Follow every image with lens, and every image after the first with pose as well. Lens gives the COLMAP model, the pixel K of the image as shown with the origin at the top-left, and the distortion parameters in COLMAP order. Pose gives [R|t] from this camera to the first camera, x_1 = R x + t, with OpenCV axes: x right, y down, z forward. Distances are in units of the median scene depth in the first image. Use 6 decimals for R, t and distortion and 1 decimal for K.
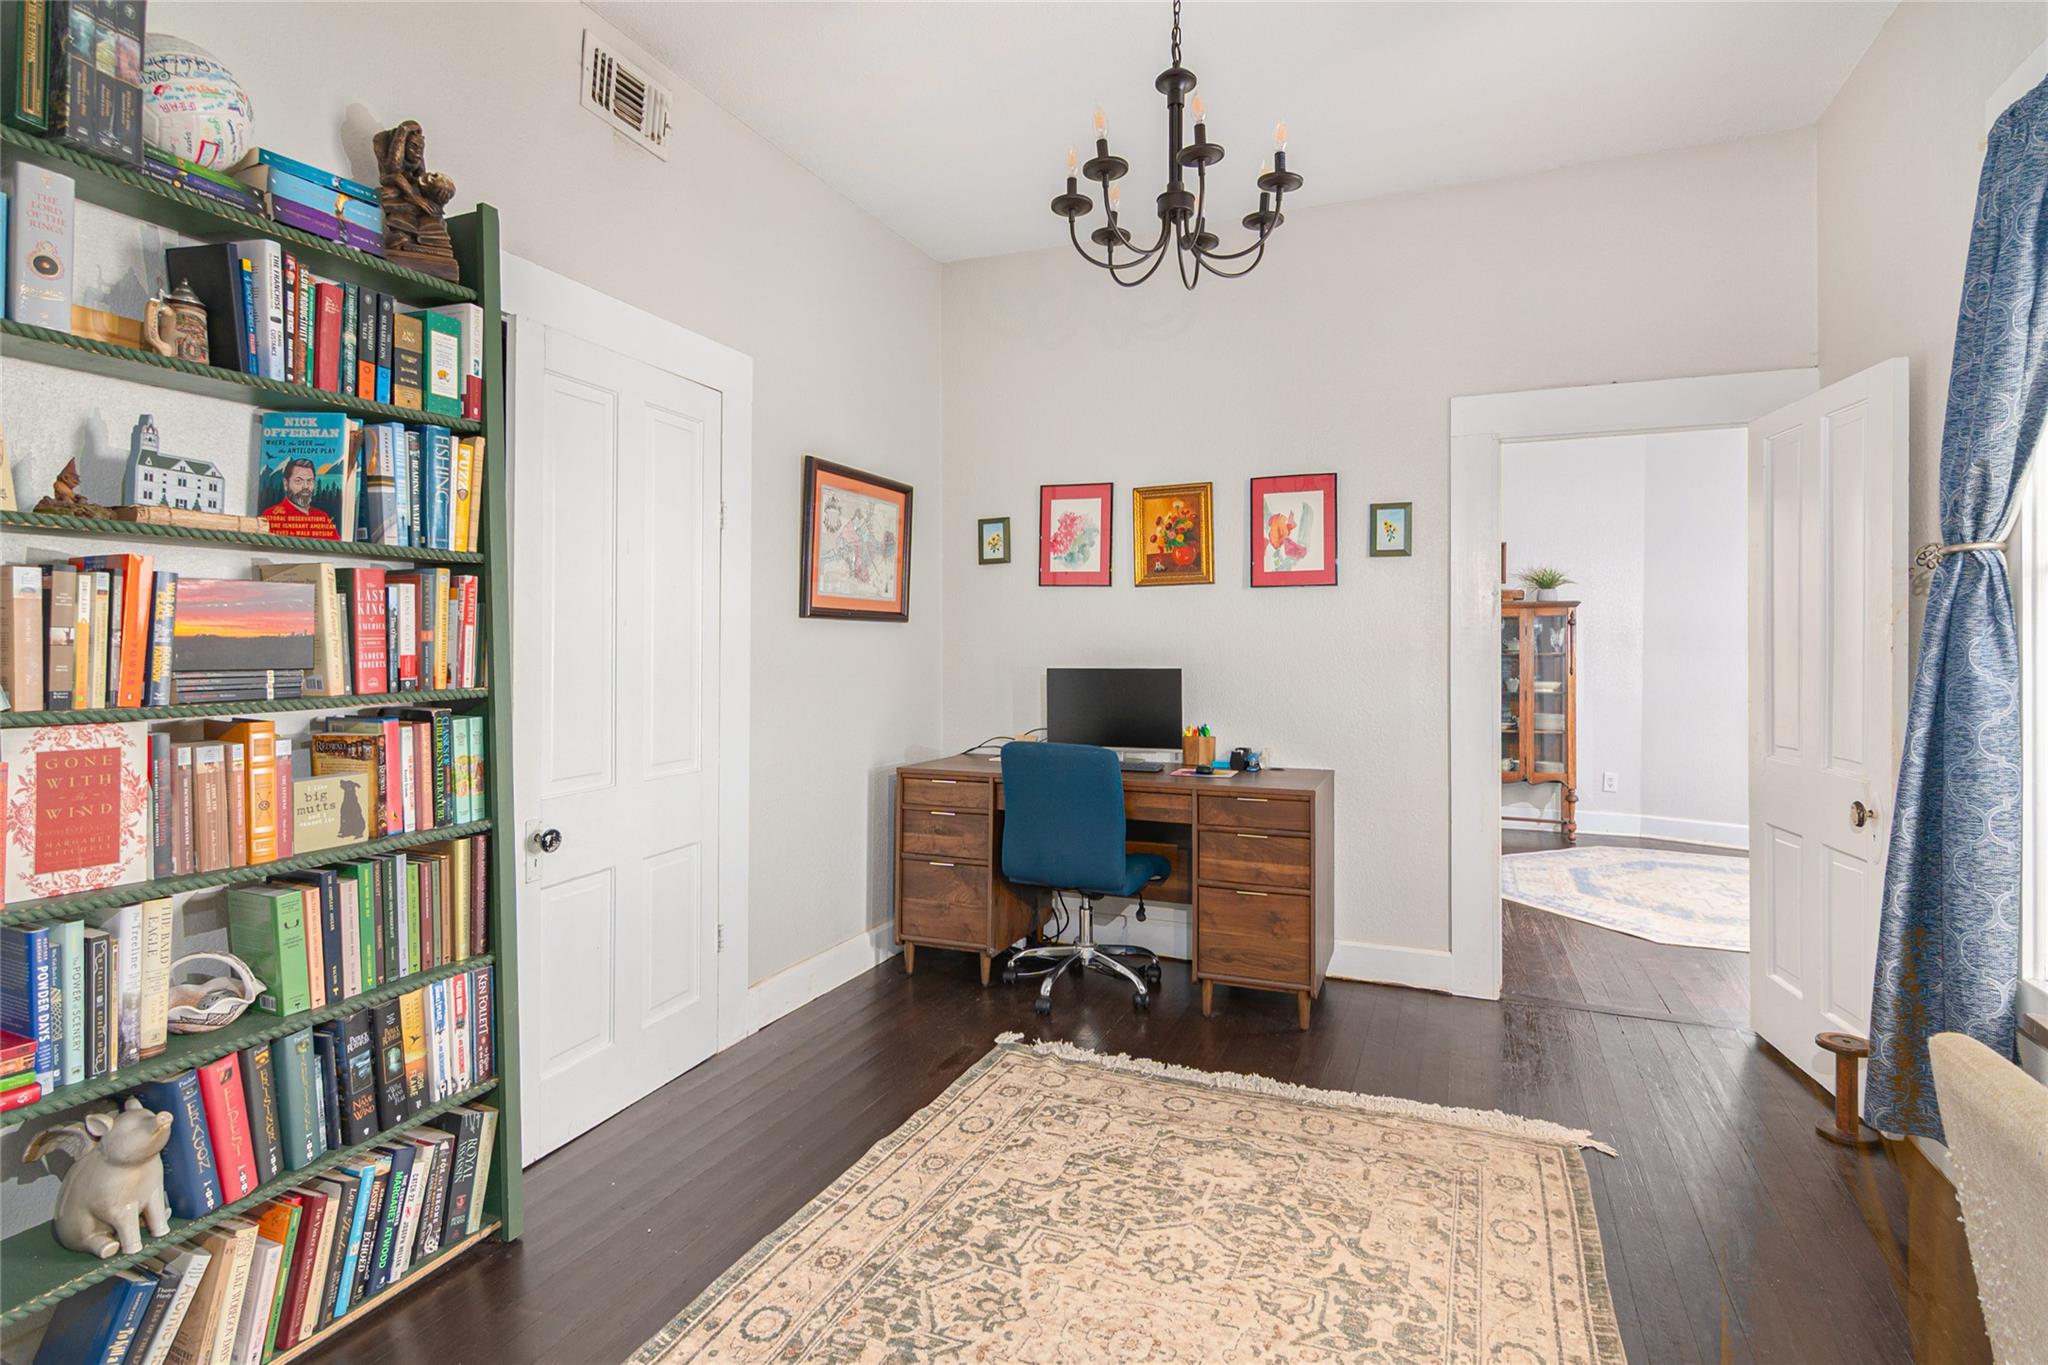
lens RADIAL K [[998.2, 0, 1032.2], [0, 998.2, 645.2], [0, 0, 1]] dist [-0.001568, 0.001021]
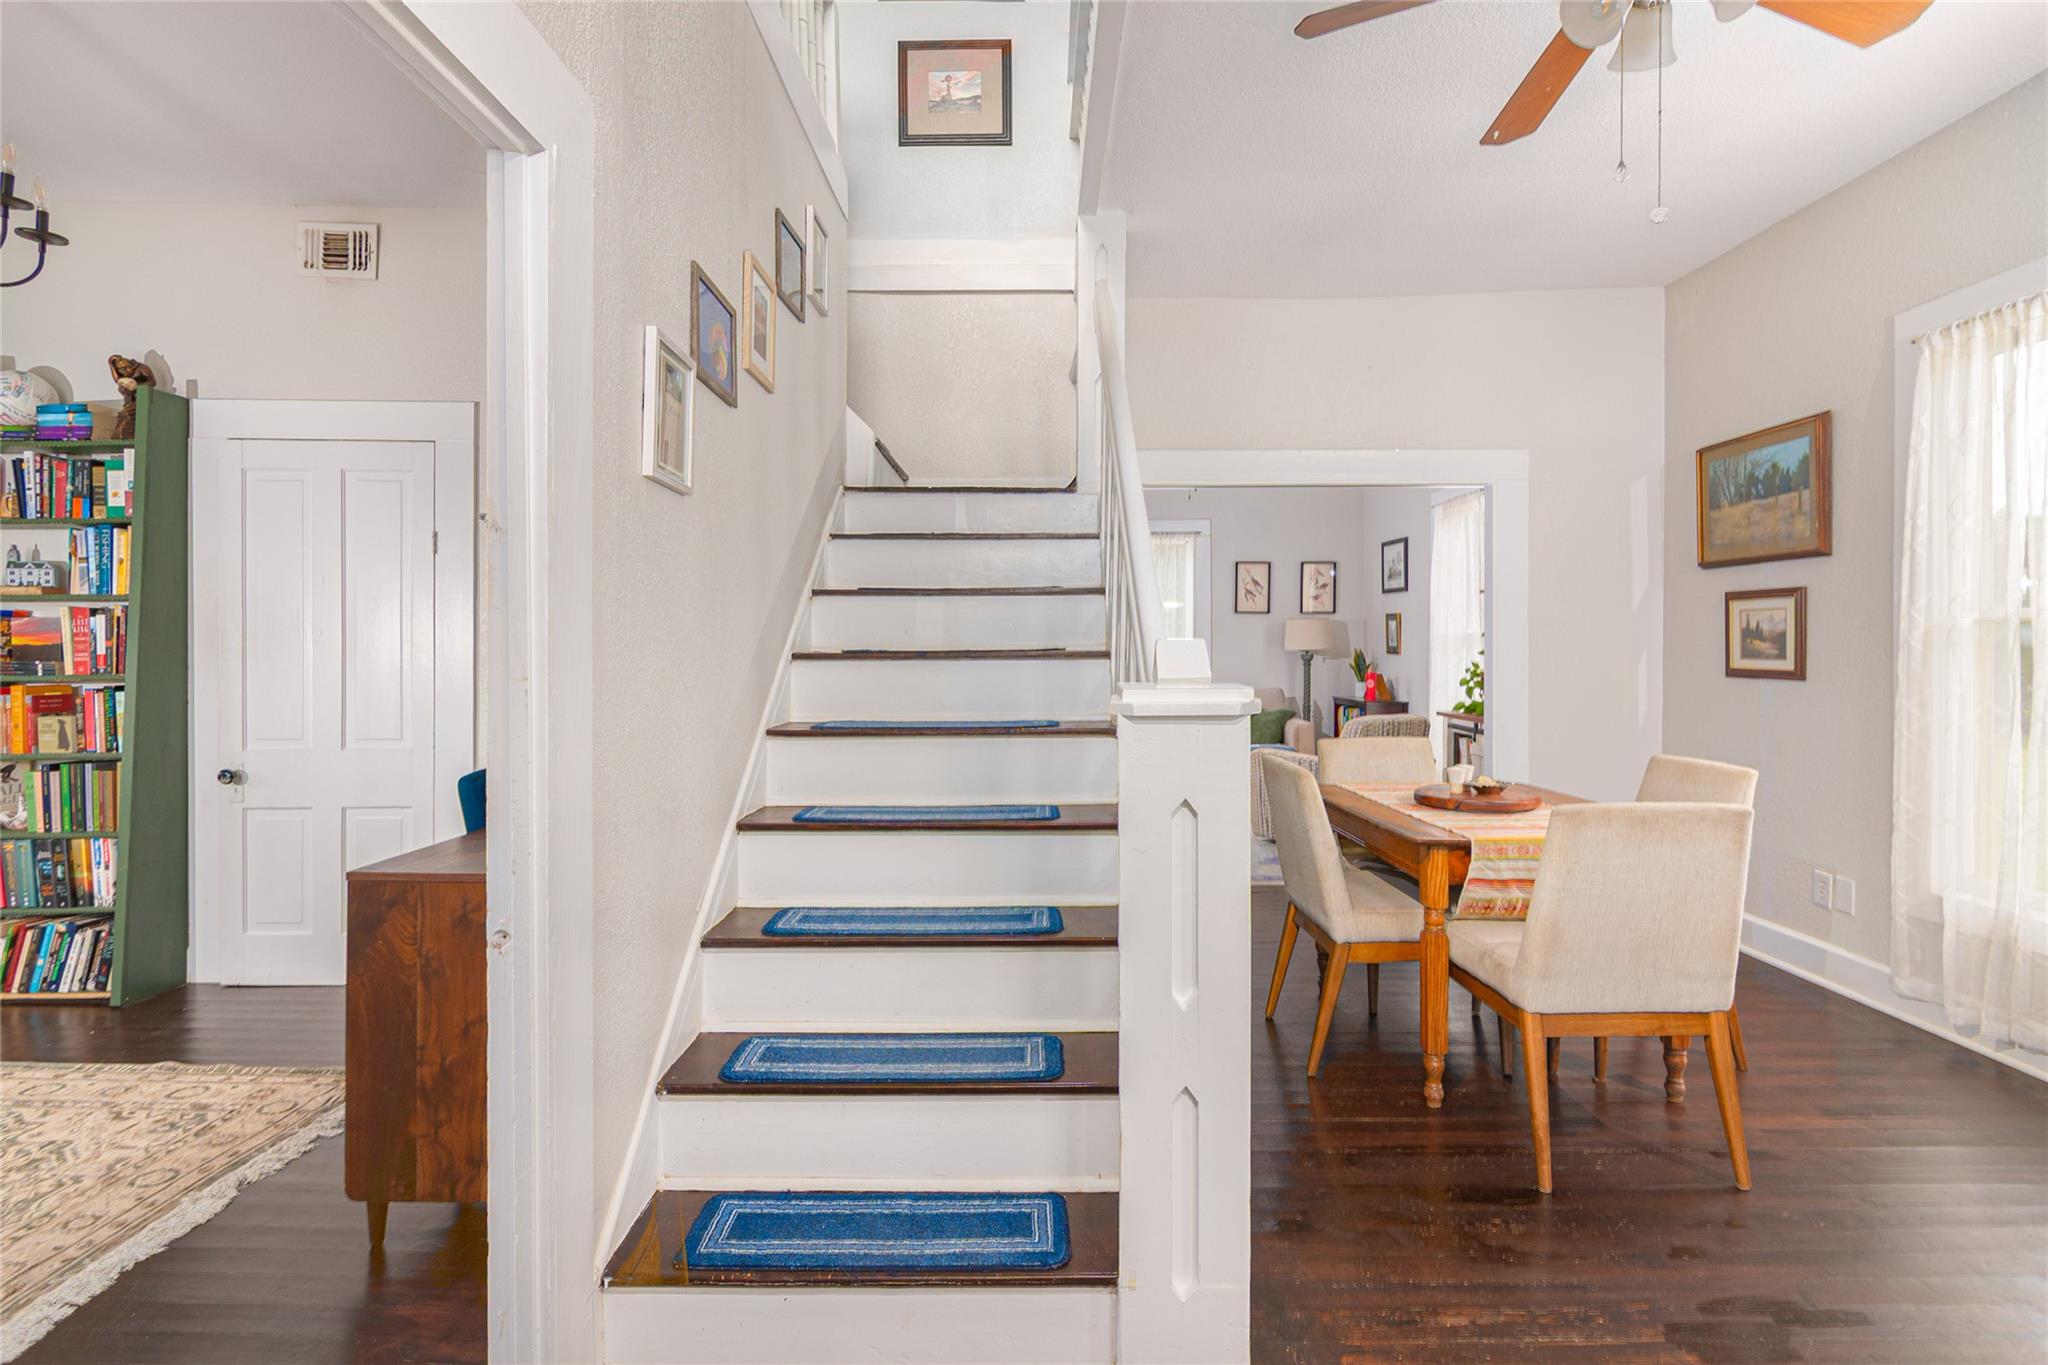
lens RADIAL K [[998.2, 0, 1036.7], [0, 998.2, 653.9], [0, 0, 1]] dist [-0.001568, 0.001021]
pose [[0.380195, 0.000503, -0.924906, 1.649960], [-0.001383, 0.999999, -0.000024, 0.006615], [0.924905, 0.001288, 0.380195, 1.839596]]
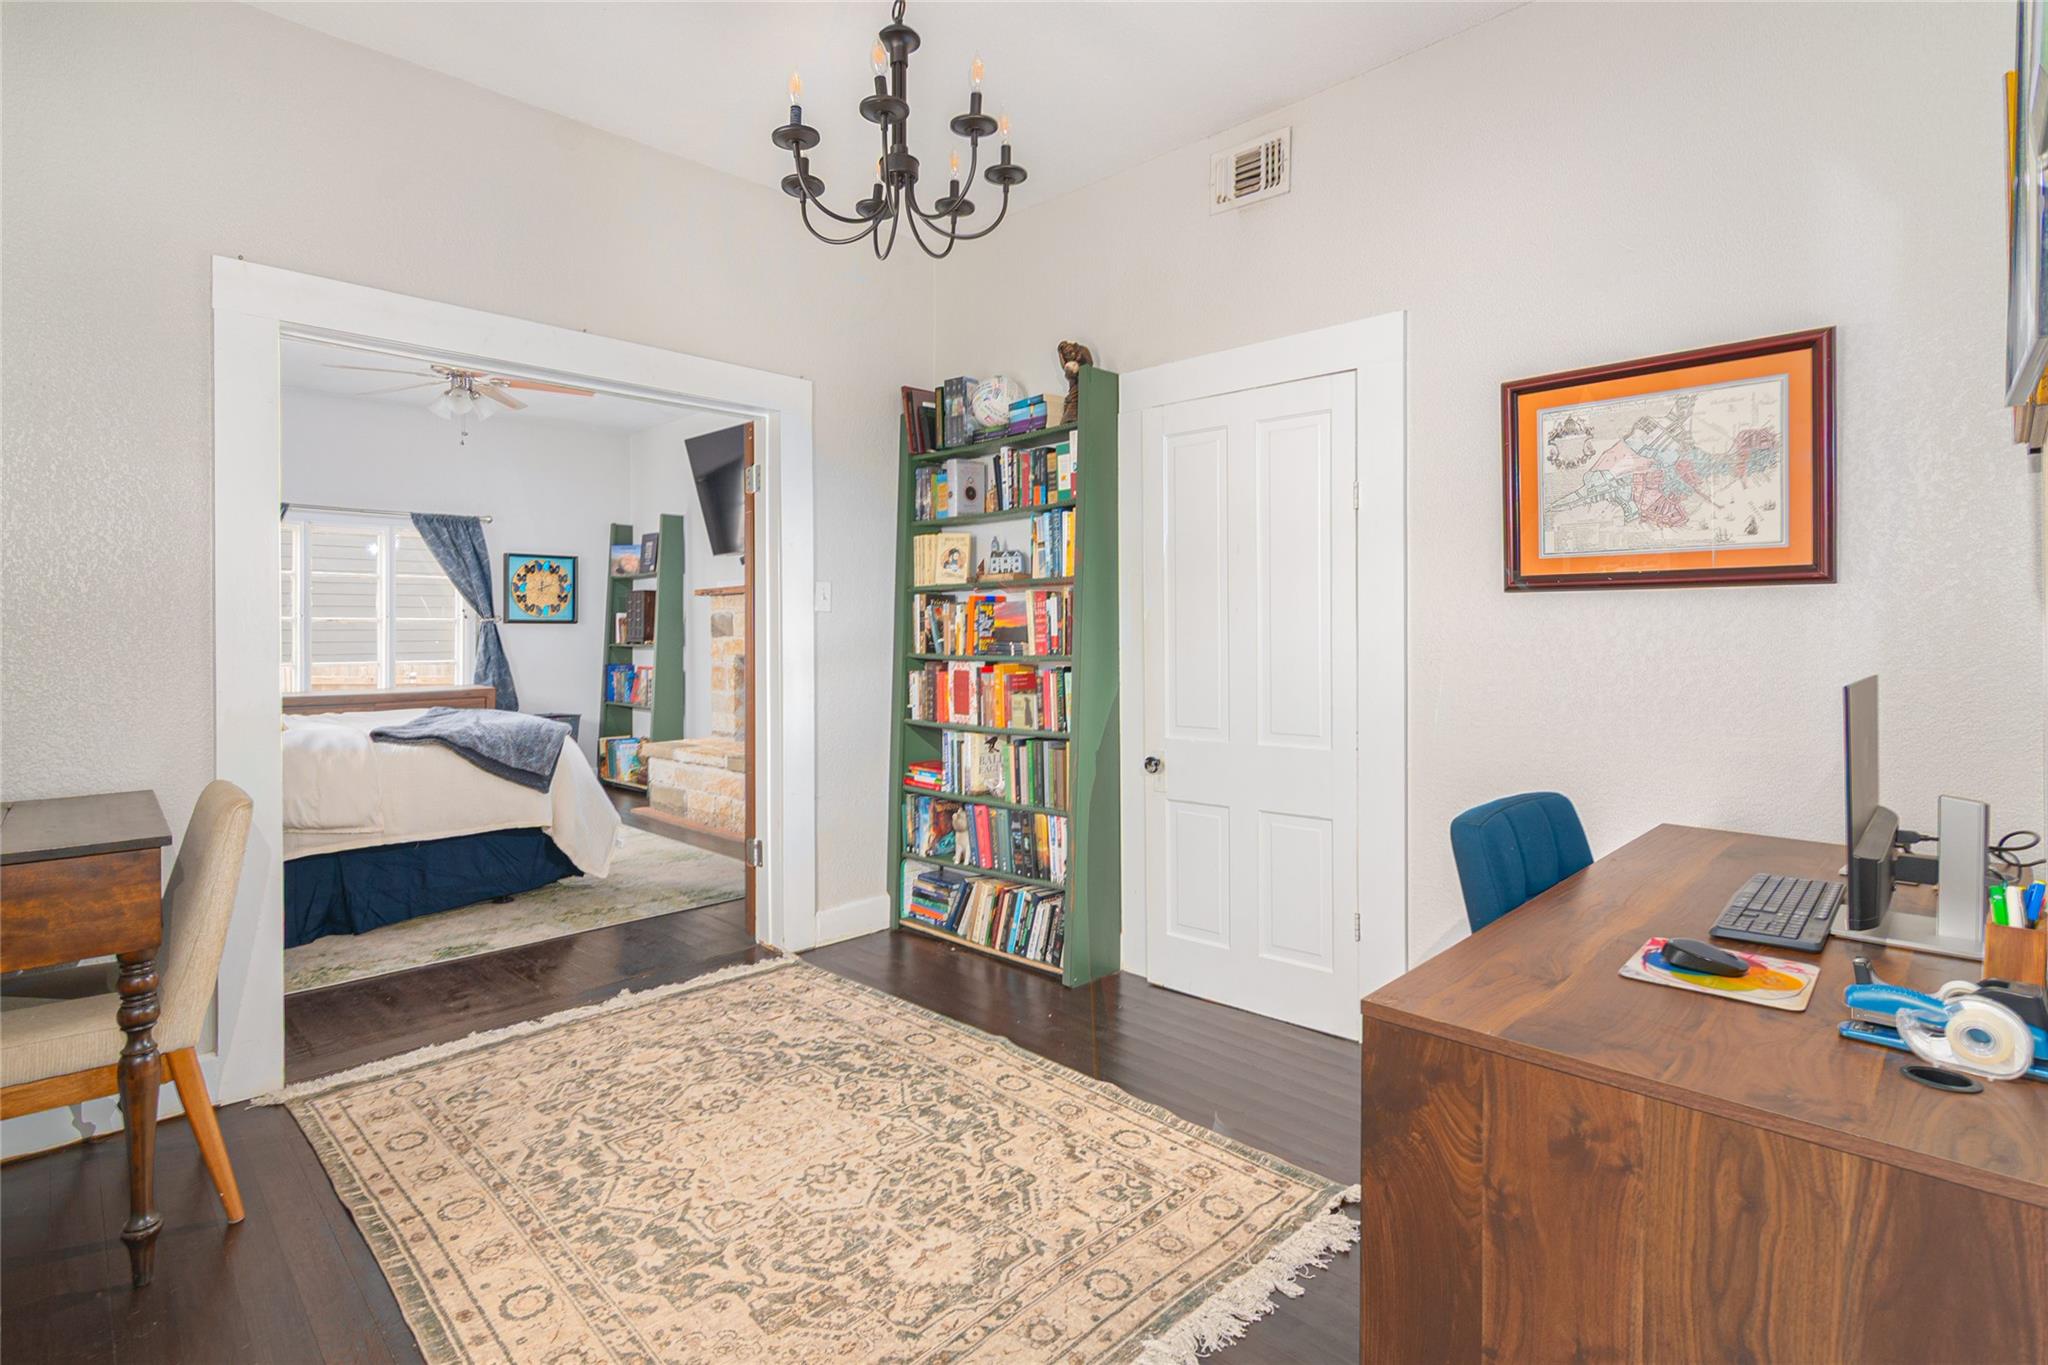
lens RADIAL K [[998.2, 0, 1032.7], [0, 998.2, 635.0], [0, 0, 1]] dist [-0.001568, 0.001021]
pose [[-0.372992, 0.002468, -0.927831, 1.084044], [0.004402, 0.999990, 0.000890, 0.006532], [0.927824, -0.003753, -0.372999, 1.619494]]
